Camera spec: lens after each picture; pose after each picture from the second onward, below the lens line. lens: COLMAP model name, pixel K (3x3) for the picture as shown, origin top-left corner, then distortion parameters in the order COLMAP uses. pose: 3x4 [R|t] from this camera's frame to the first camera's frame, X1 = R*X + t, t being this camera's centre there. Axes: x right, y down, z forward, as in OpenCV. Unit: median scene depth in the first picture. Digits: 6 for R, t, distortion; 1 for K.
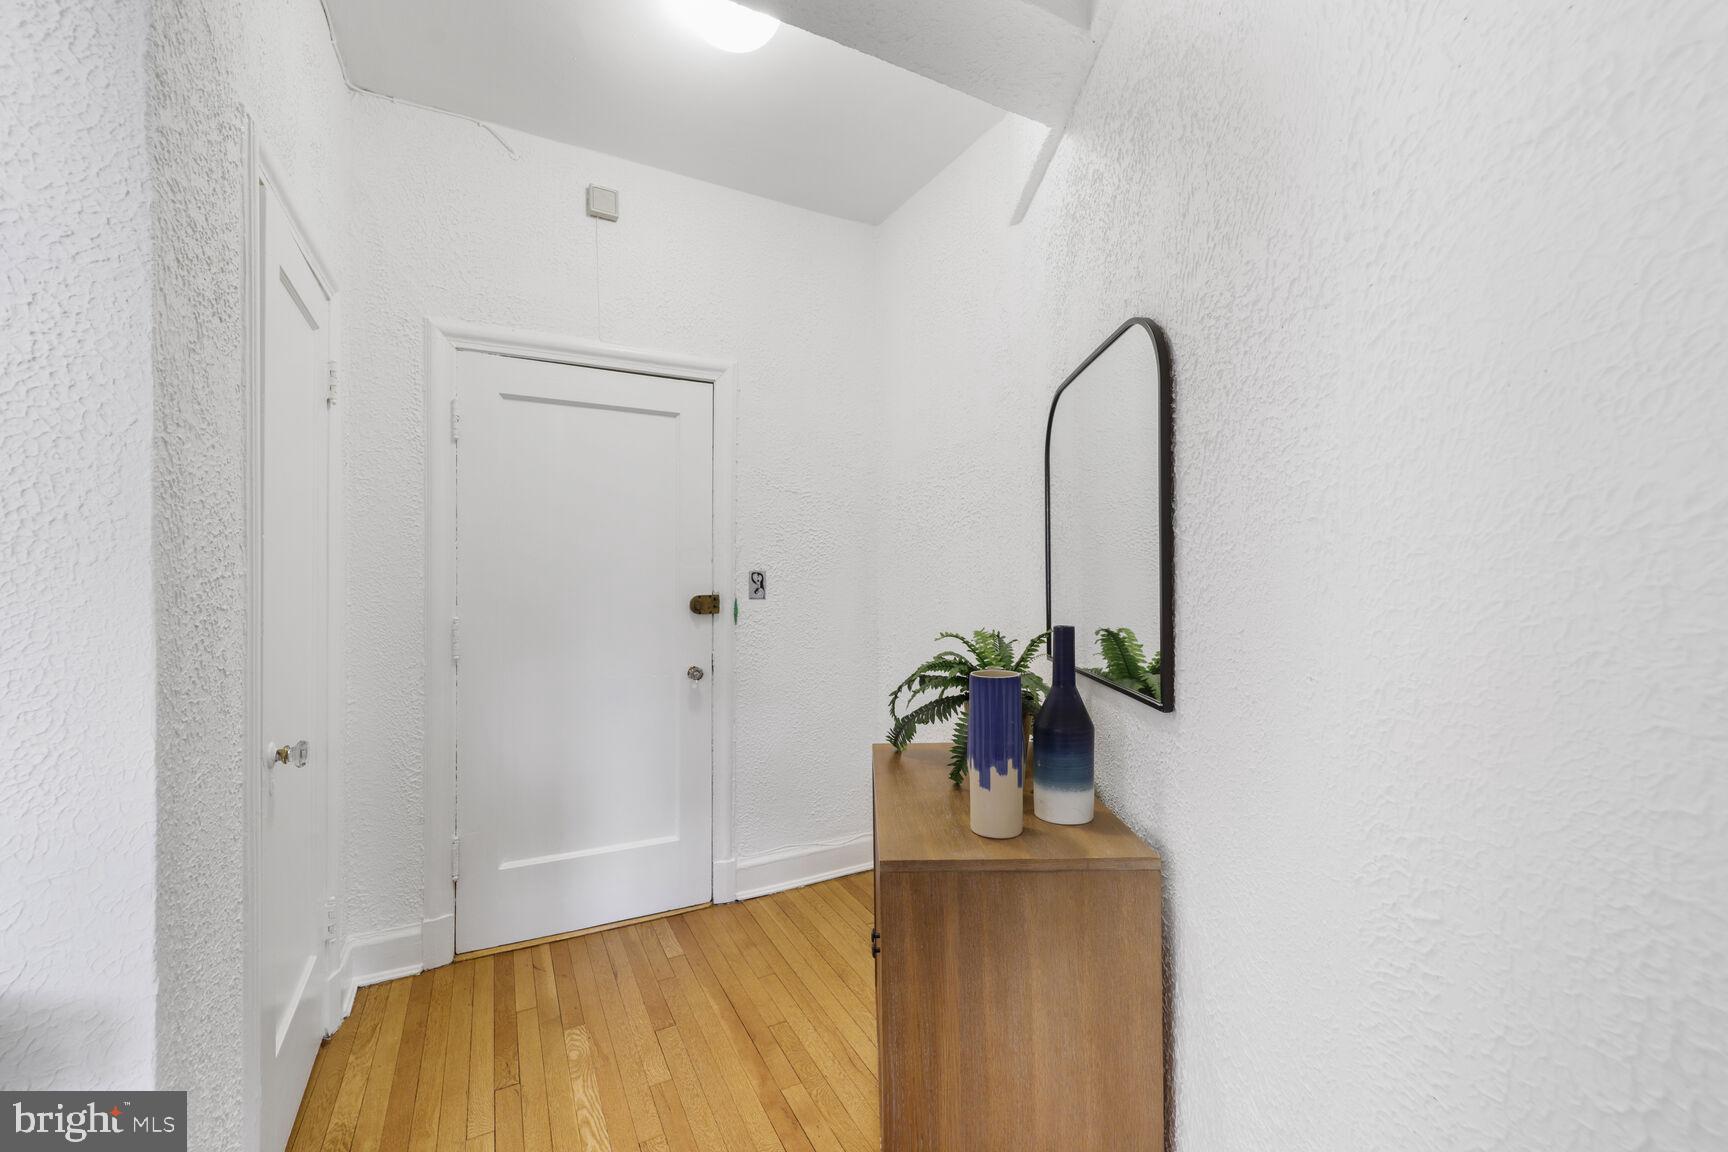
lens RADIAL K [[716.7, 0, 868.2], [0, 716.7, 573.3], [0, 0, 1]] dist [-0.013321, -0.000070]
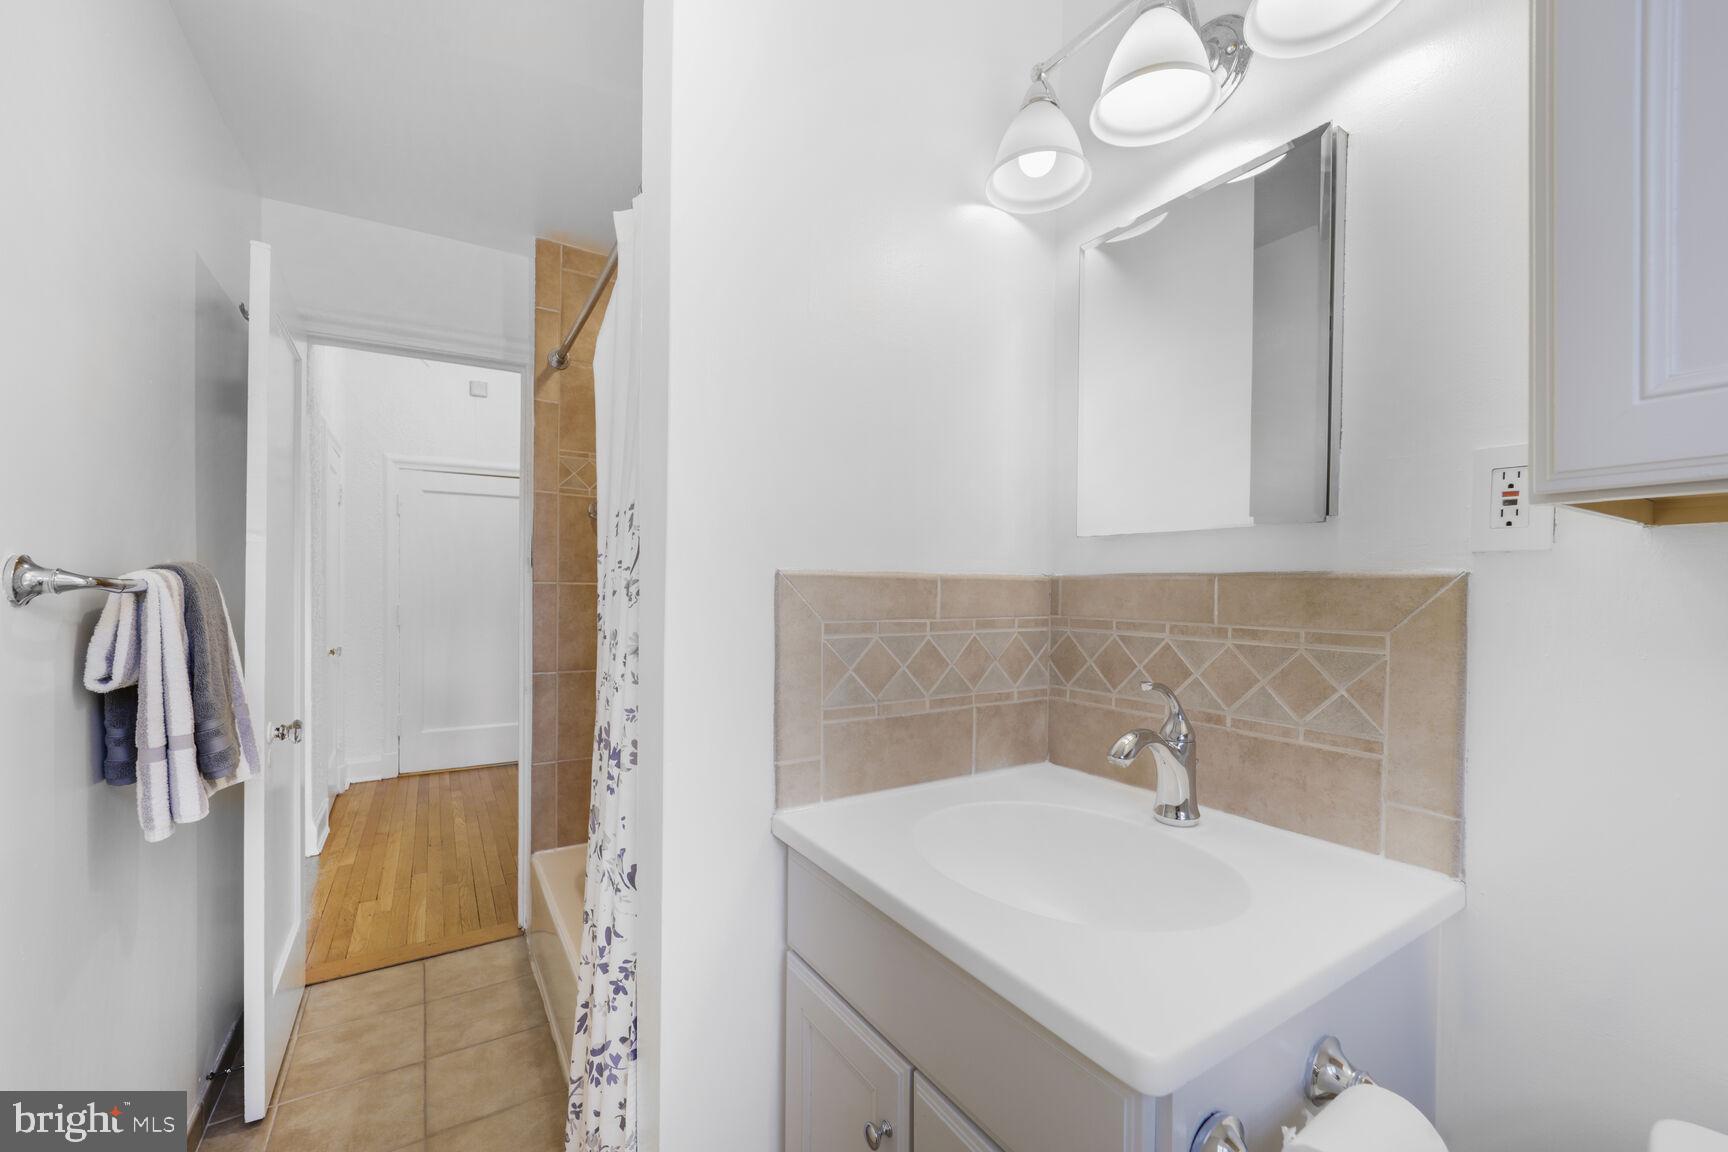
lens RADIAL K [[716.7, 0, 868.2], [0, 716.7, 573.3], [0, 0, 1]] dist [-0.013321, -0.000070]
pose [[0.997979, -0.006403, 0.063223, 0.608958], [0.007055, 0.999924, -0.010093, 0.004163], [-0.063154, 0.010519, 0.997948, -1.080703]]
